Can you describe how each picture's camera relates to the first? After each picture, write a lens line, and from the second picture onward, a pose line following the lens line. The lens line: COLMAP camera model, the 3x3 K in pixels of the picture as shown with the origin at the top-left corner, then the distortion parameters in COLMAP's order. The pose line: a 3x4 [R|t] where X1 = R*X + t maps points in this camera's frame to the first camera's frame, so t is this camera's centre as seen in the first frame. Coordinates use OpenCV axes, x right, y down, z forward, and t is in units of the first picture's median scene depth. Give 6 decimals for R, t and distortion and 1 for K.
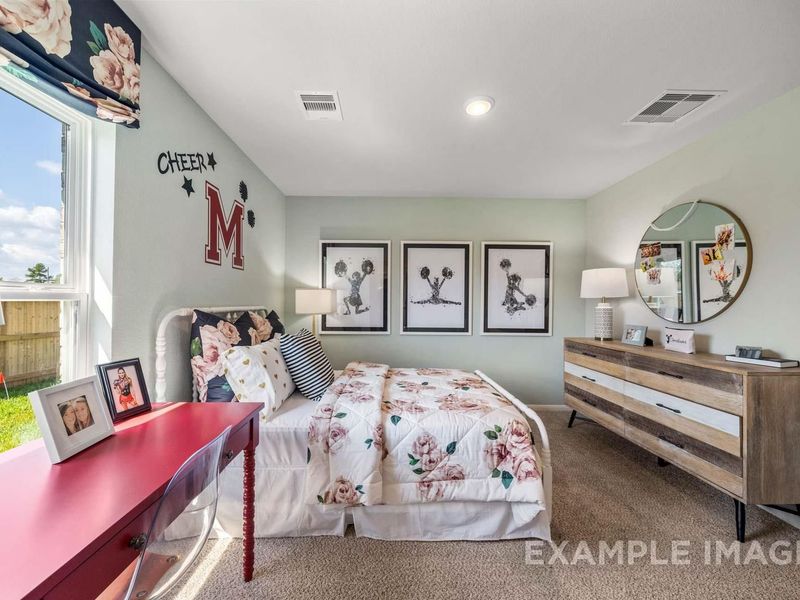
lens RADIAL K [[341.6, 0, 400.0], [0, 341.6, 300.0], [0, 0, 1]] dist [-0.002416, -0.000338]
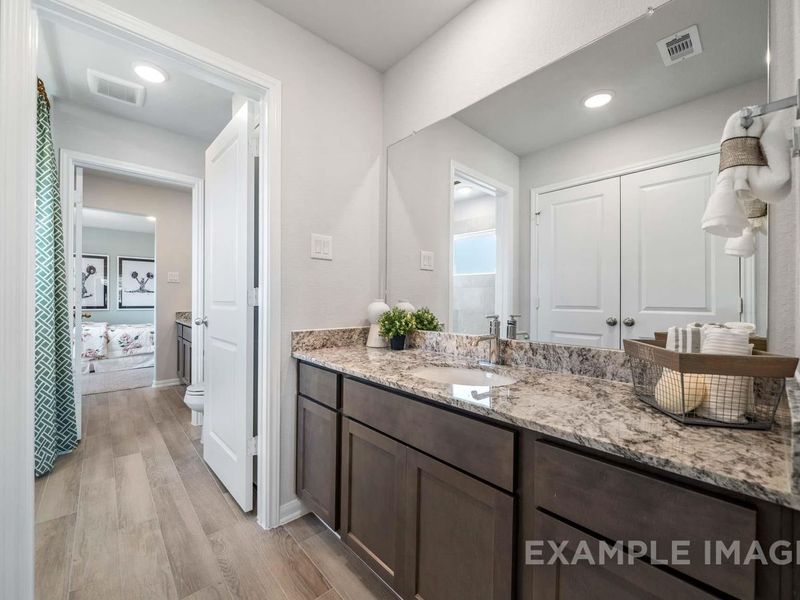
lens RADIAL K [[341.6, 0, 400.0], [0, 341.6, 300.0], [0, 0, 1]] dist [-0.002416, -0.000338]
pose [[0.775279, -0.004516, 0.631603, 0.050934], [-0.006995, 0.999852, 0.015735, 0.028331], [-0.631580, -0.016617, 0.775133, -2.786872]]
